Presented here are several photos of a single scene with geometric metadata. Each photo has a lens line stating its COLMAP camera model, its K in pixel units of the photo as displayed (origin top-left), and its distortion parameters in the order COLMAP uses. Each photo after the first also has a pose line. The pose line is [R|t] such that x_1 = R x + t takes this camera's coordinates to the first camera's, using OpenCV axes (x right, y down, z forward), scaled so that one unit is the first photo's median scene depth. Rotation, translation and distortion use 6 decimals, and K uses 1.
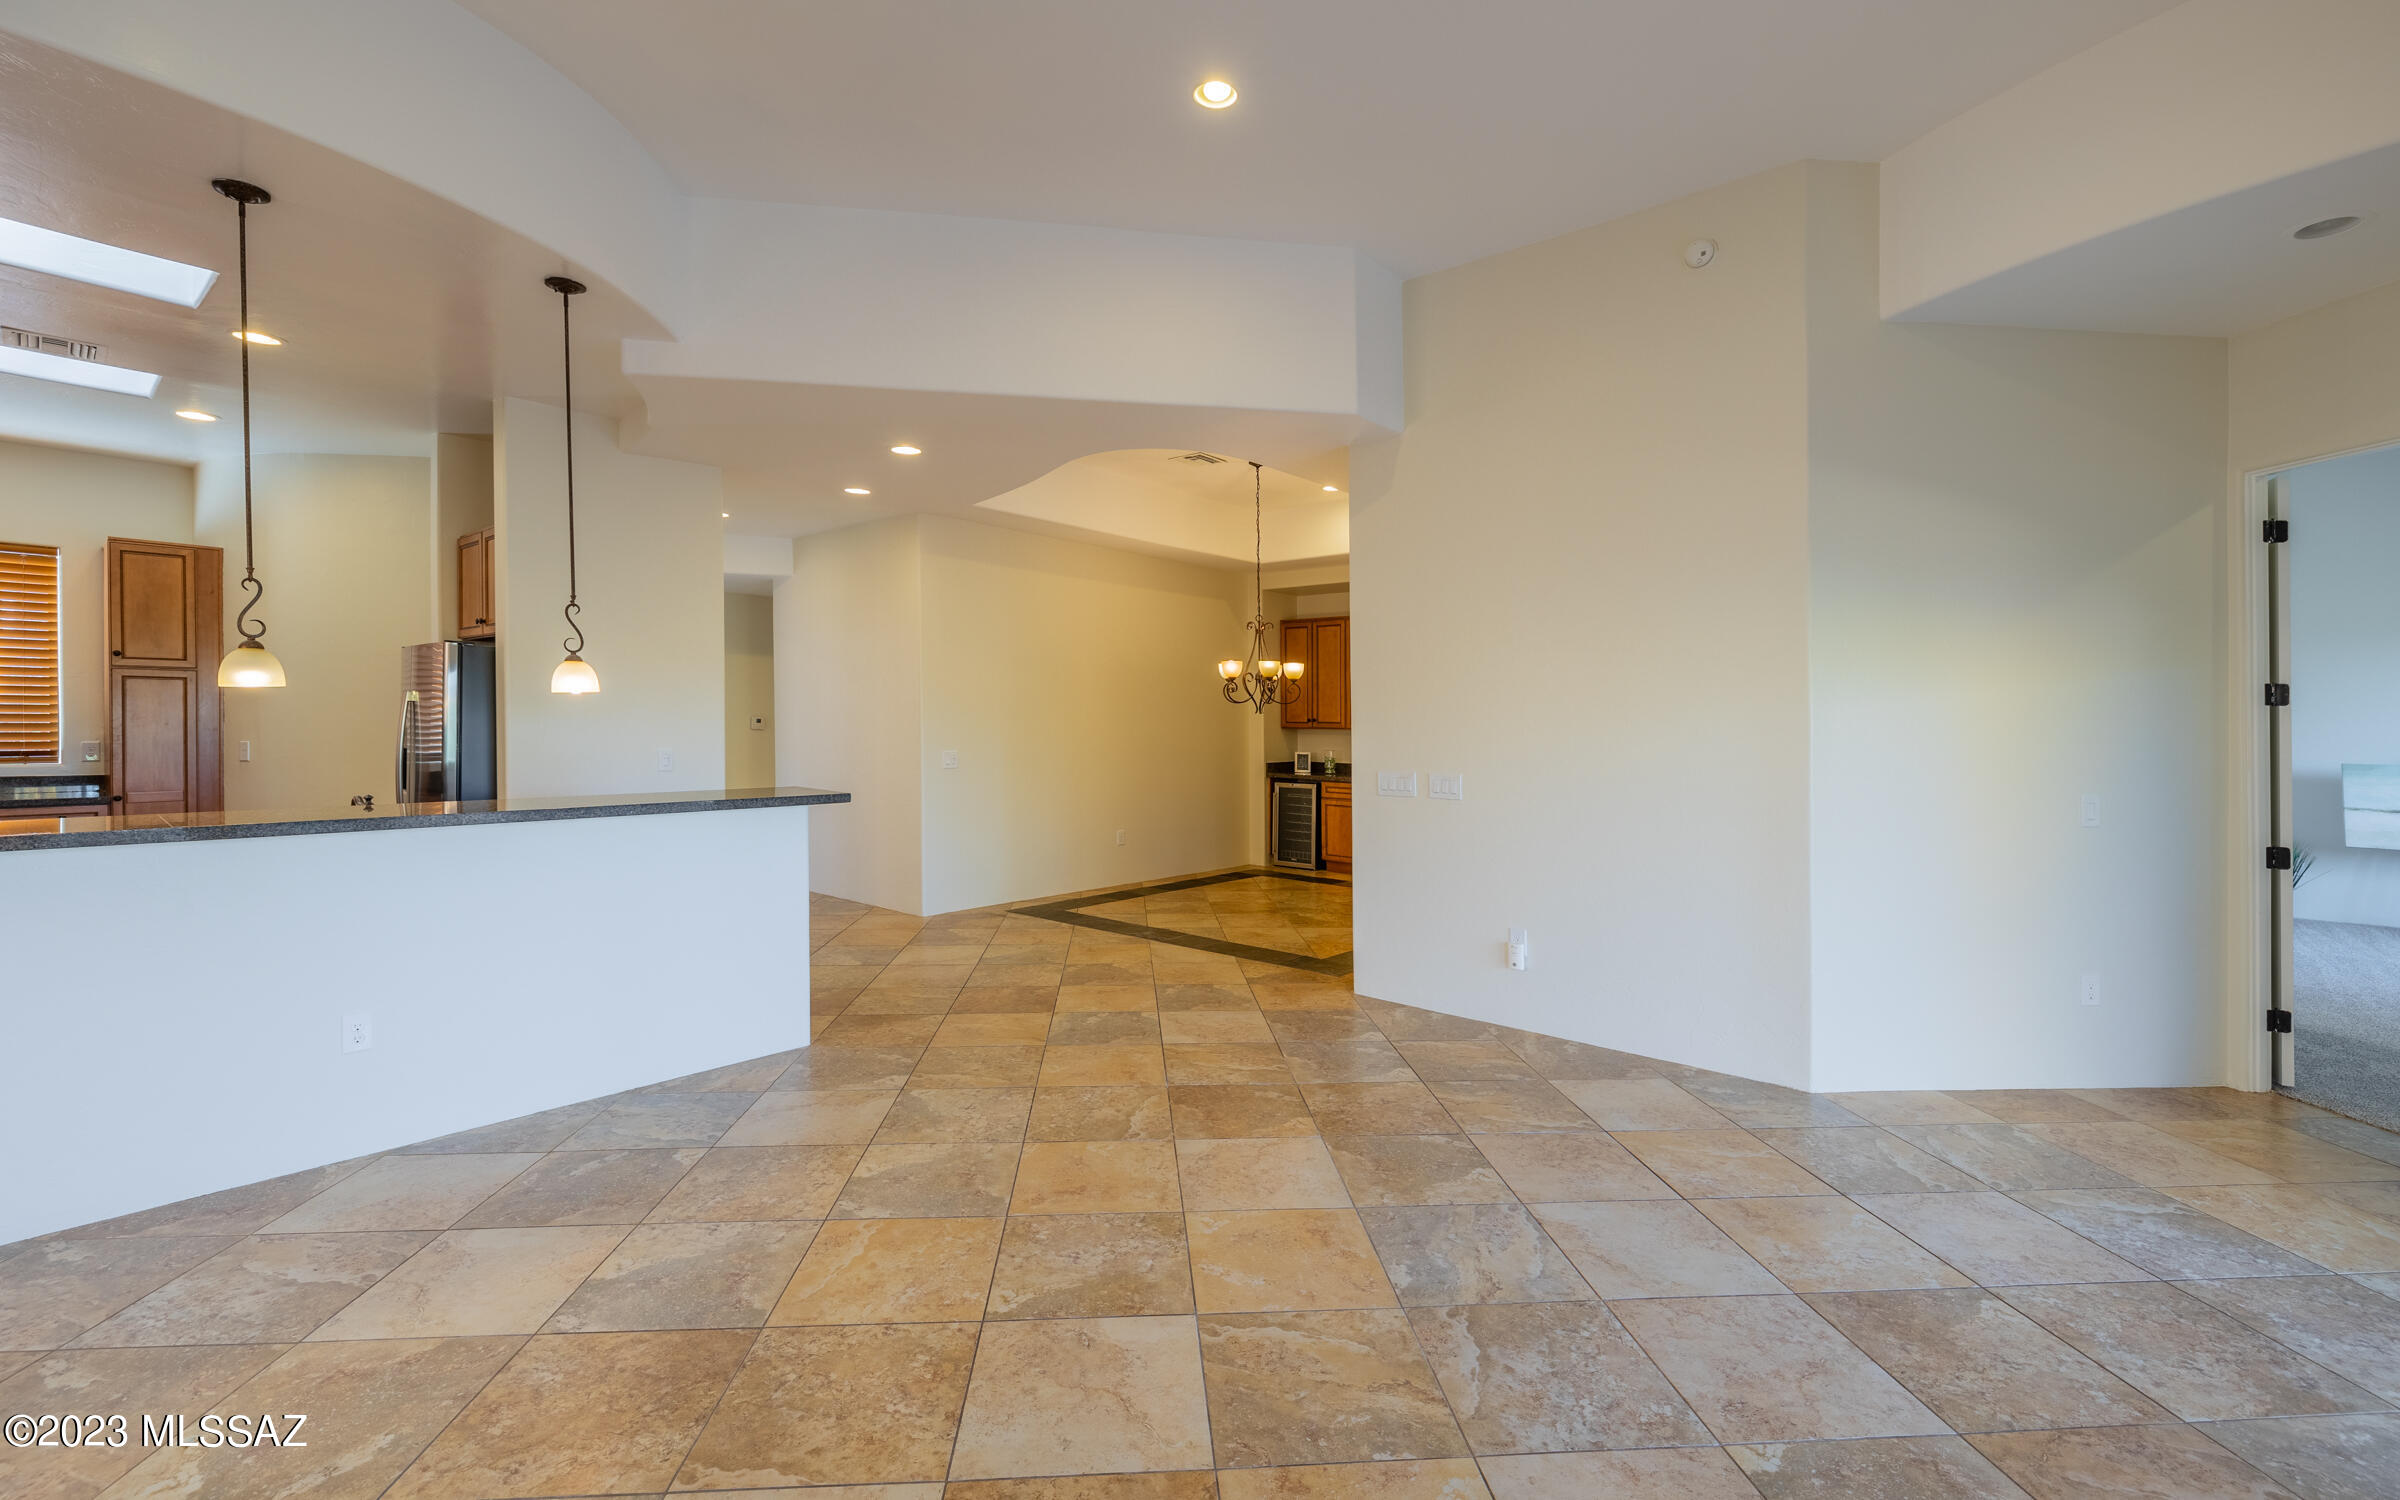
lens RADIAL K [[1016.3, 0, 1186.5], [0, 1016.3, 726.7], [0, 0, 1]] dist [-0.003316, 0.000441]
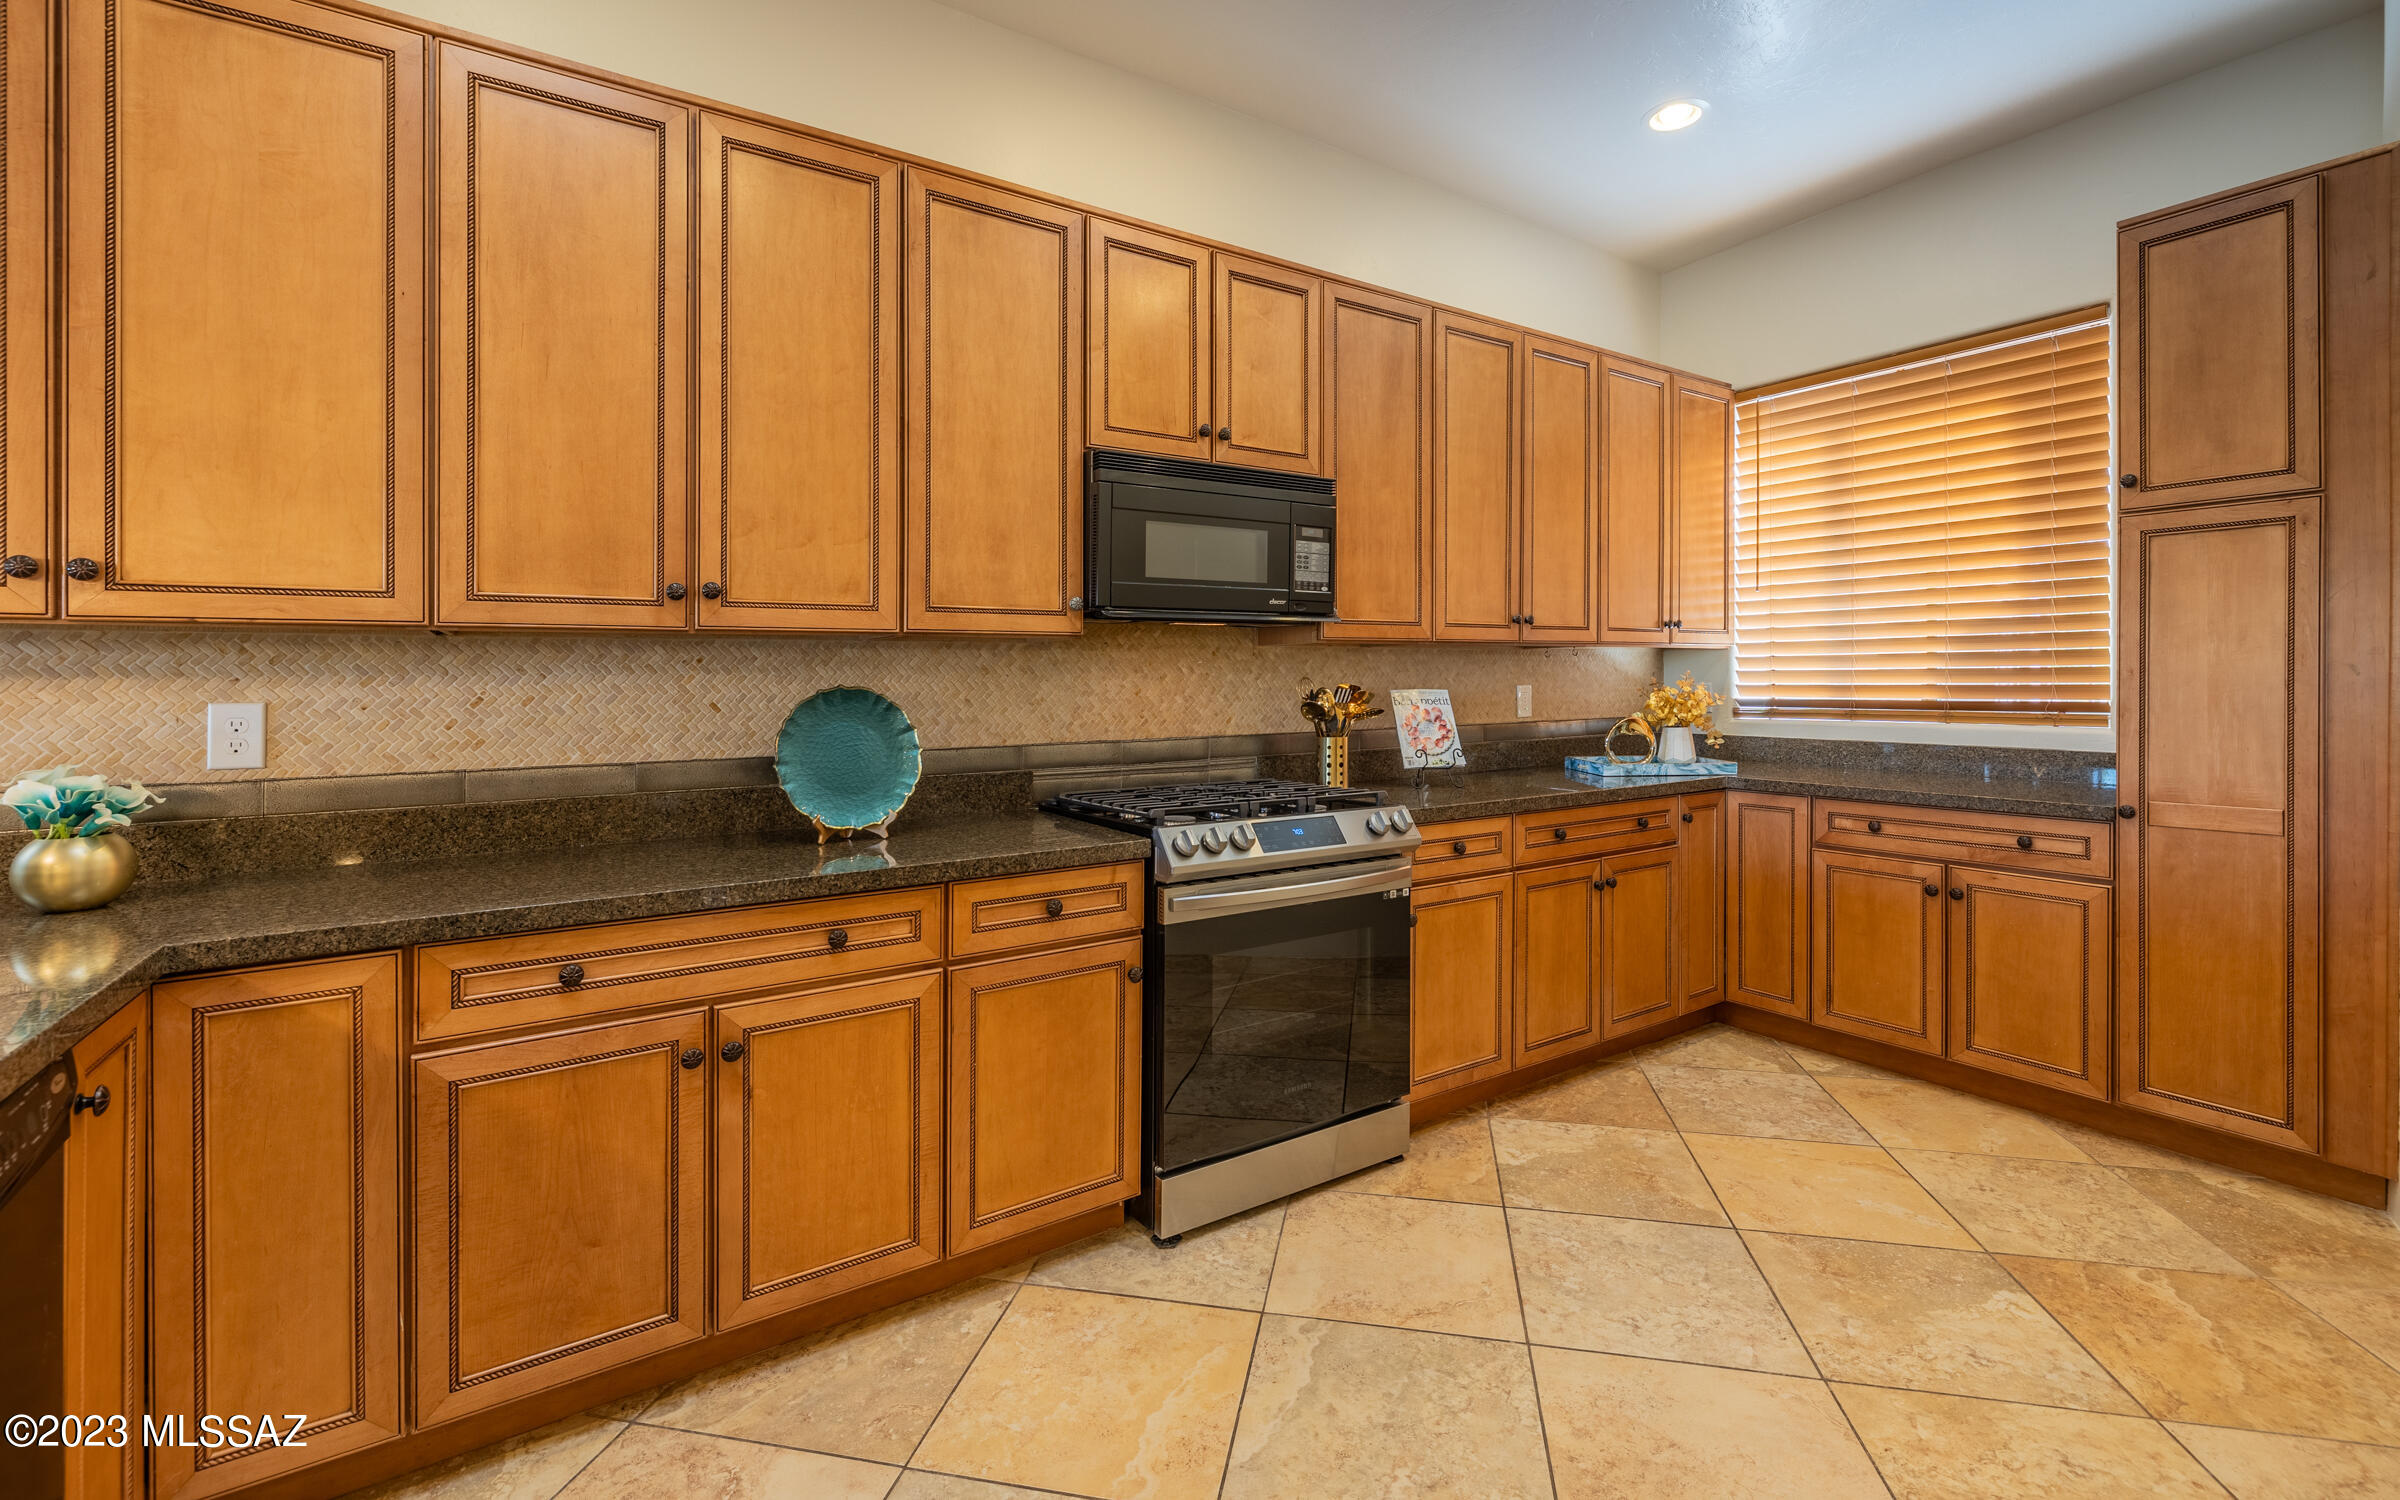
lens RADIAL K [[1016.3, 0, 1201.0], [0, 1016.3, 667.2], [0, 0, 1]] dist [-0.003316, 0.000441]
pose [[-0.273570, -0.016774, -0.961706, -1.038912], [0.000217, 0.999847, -0.017501, 0.029363], [0.961852, -0.004997, -0.273525, 1.442705]]
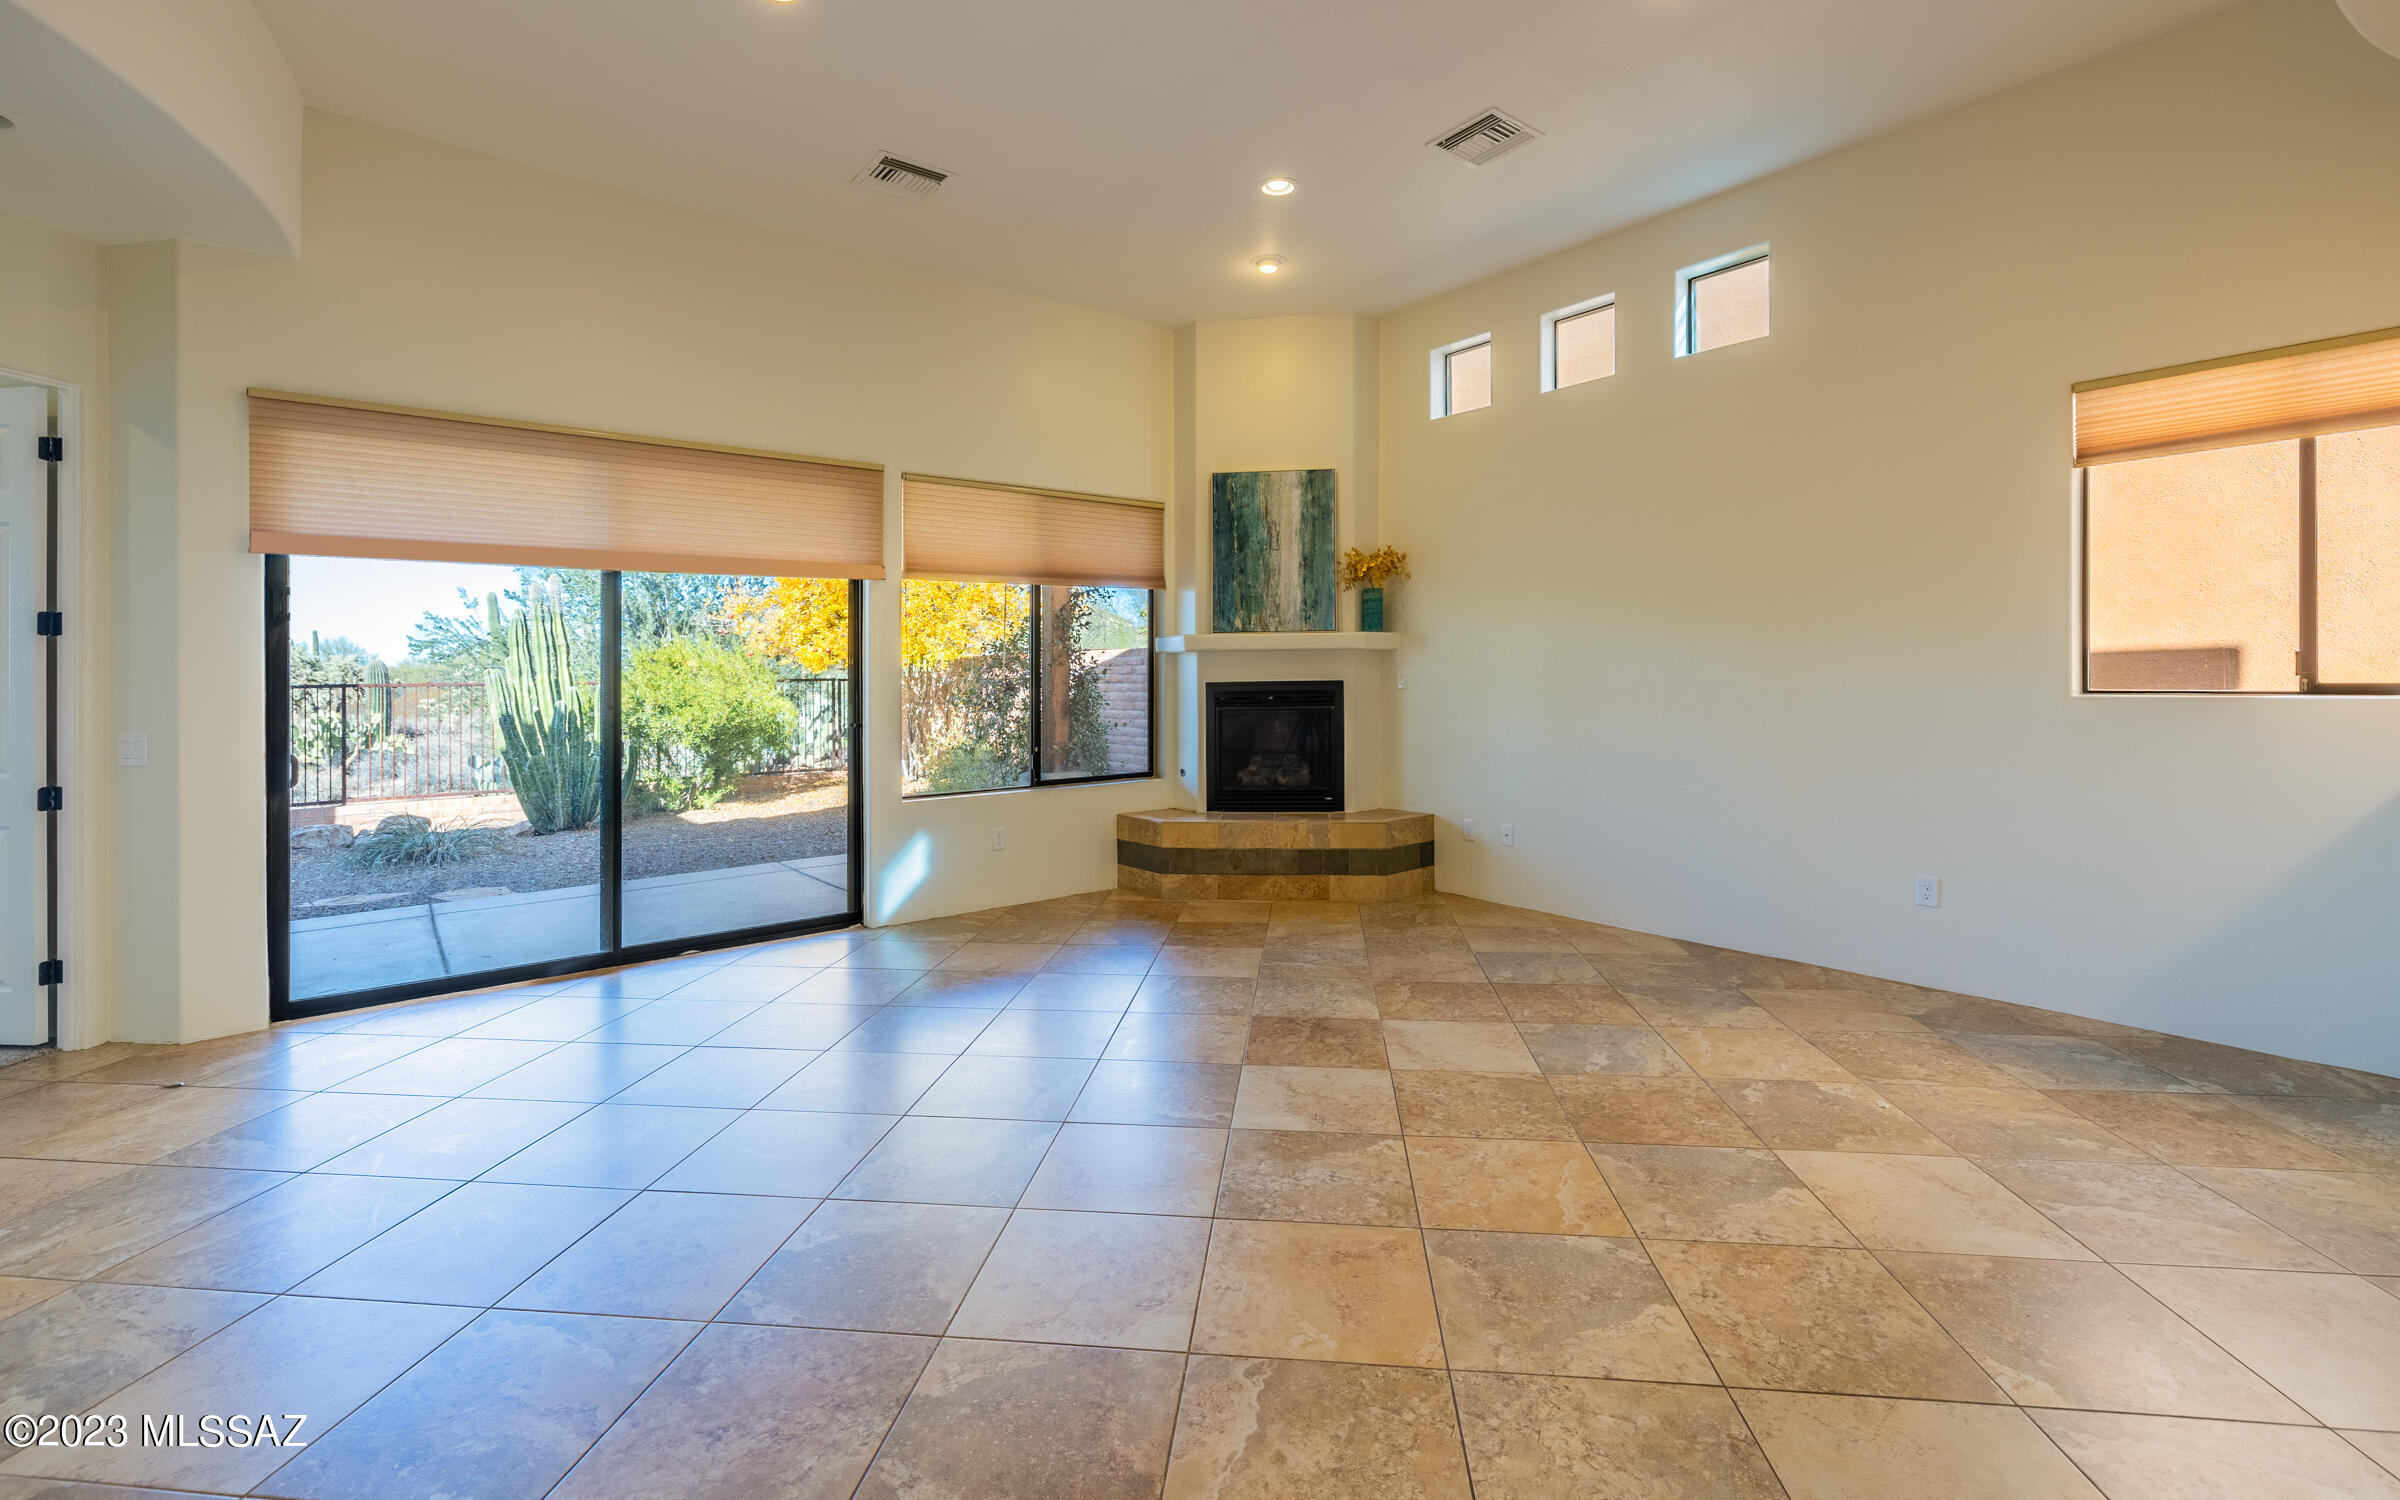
lens RADIAL K [[1016.3, 0, 1175.7], [0, 1016.3, 682.1], [0, 0, 1]] dist [-0.003316, 0.000441]
pose [[-0.979924, -0.002078, 0.199362, -0.135109], [0.000660, 0.999906, 0.013665, 0.011478], [-0.199372, 0.013523, -0.979831, 1.748180]]
